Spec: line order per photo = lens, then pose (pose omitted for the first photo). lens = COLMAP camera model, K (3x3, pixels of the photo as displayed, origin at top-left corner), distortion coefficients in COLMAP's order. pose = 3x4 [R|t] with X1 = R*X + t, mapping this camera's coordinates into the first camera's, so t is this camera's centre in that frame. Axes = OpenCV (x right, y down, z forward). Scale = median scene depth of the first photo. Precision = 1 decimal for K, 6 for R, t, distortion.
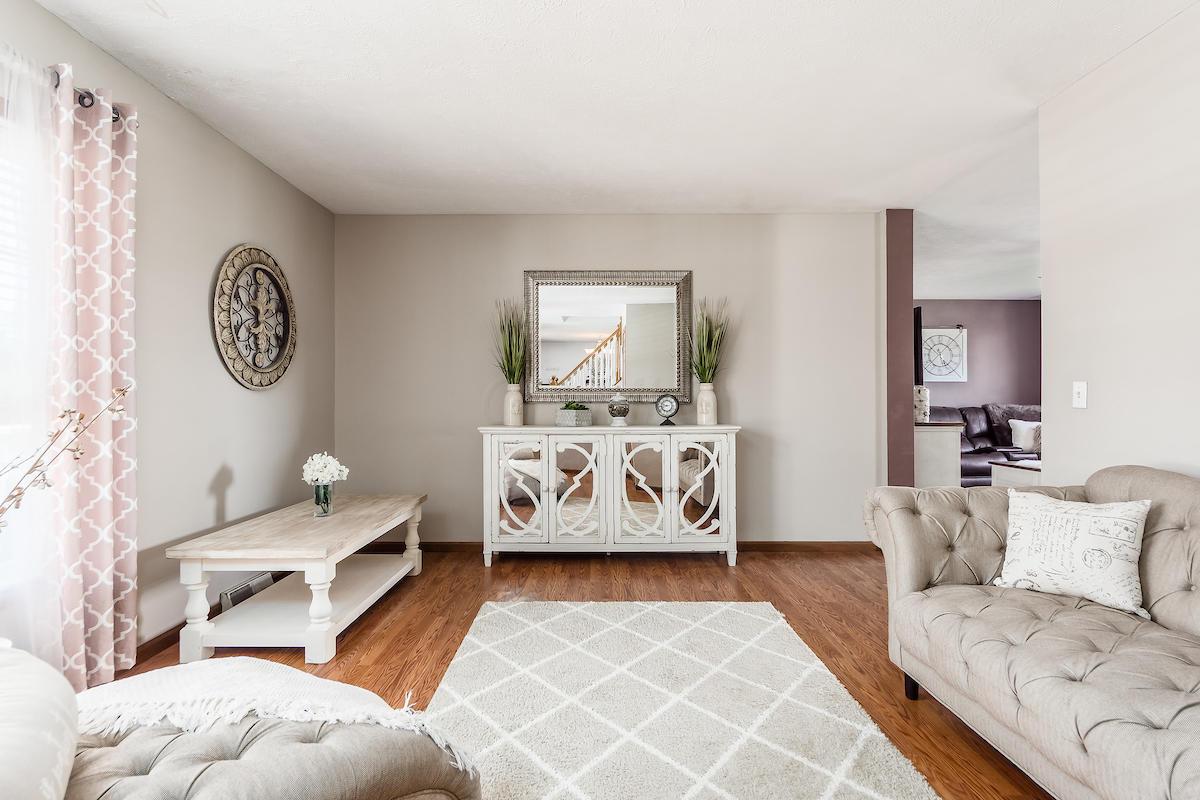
lens RADIAL K [[588.1, 0, 594.7], [0, 588.1, 404.2], [0, 0, 1]] dist [0.002779, -0.001552]
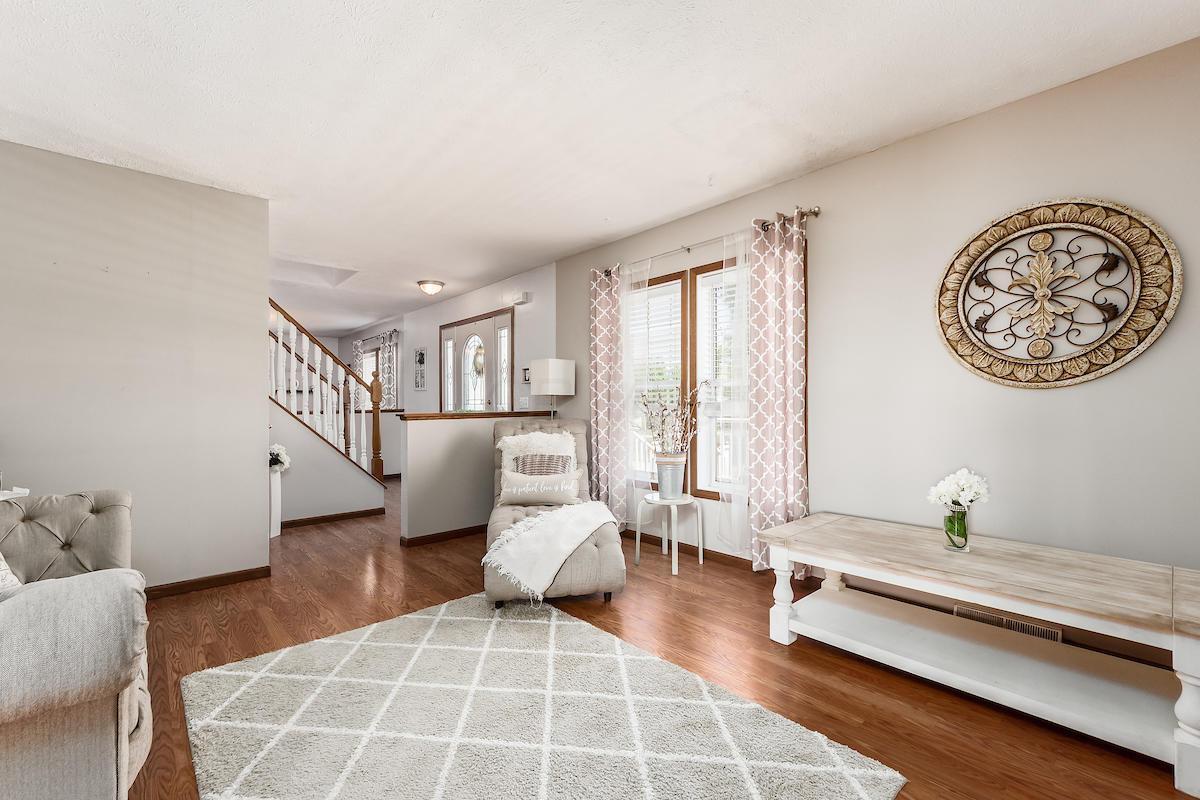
lens RADIAL K [[501.2, 0, 569.2], [0, 501.2, 394.9], [0, 0, 1]] dist [0.003080, -0.000690]
pose [[-0.788388, -0.009052, -0.615112, 0.681597], [-0.000457, 0.999900, -0.014130, -0.009342], [0.615178, -0.010859, -0.788313, 2.368244]]
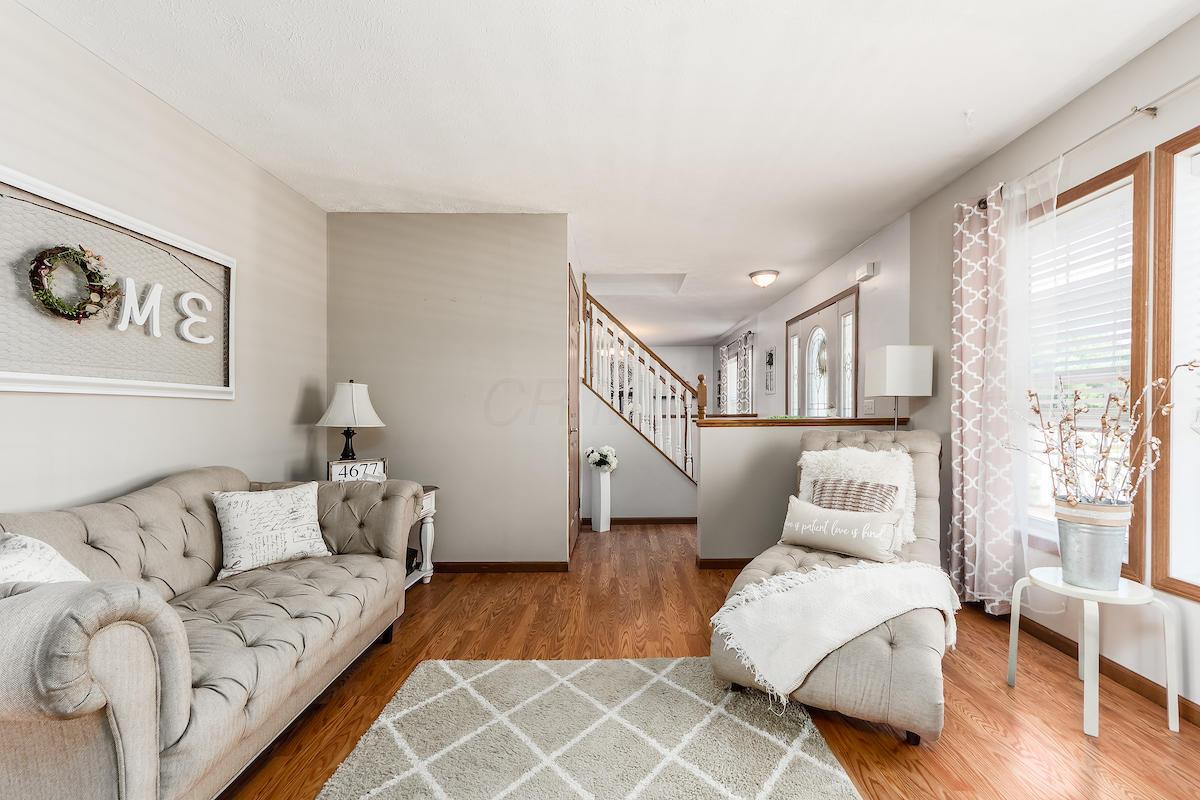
lens RADIAL K [[501.2, 0, 601.6], [0, 501.2, 407.8], [0, 0, 1]] dist [0.003080, -0.000690]
pose [[-0.999932, 0.000864, 0.011628, 0.405994], [0.000896, 0.999996, 0.002769, -0.008901], [-0.011625, 0.002779, -0.999929, 2.237826]]
